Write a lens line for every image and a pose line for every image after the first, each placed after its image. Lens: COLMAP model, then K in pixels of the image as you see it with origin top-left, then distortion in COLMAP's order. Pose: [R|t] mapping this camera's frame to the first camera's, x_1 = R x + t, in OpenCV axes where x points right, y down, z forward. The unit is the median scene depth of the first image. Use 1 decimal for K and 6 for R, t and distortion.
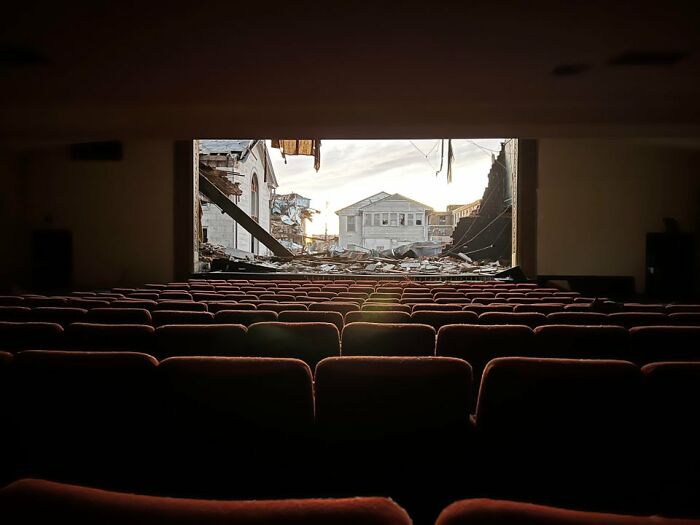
lens RADIAL K [[513.7, 0, 348.4], [0, 513.7, 261.8], [0, 0, 1]] dist [0.033918, -0.028609]
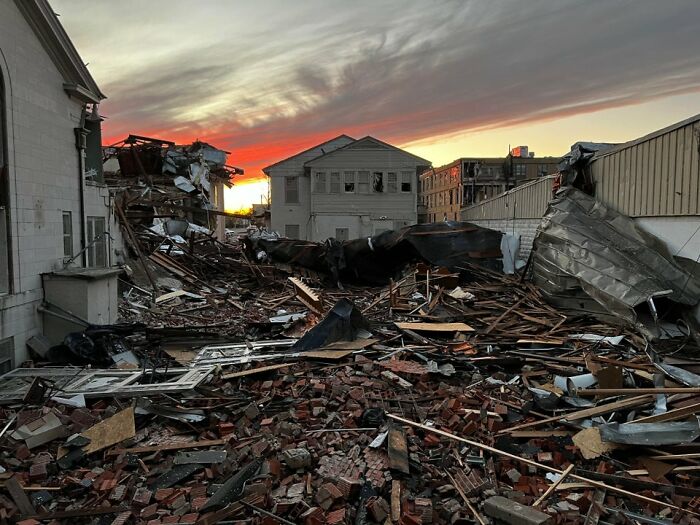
lens RADIAL K [[513.7, 0, 351.9], [0, 513.7, 264.9], [0, 0, 1]] dist [0.033918, -0.028609]
pose [[0.994068, -0.020836, 0.106747, 0.010033], [0.013410, 0.997469, 0.069825, -0.028284], [-0.107932, -0.067979, 0.991831, 0.399346]]
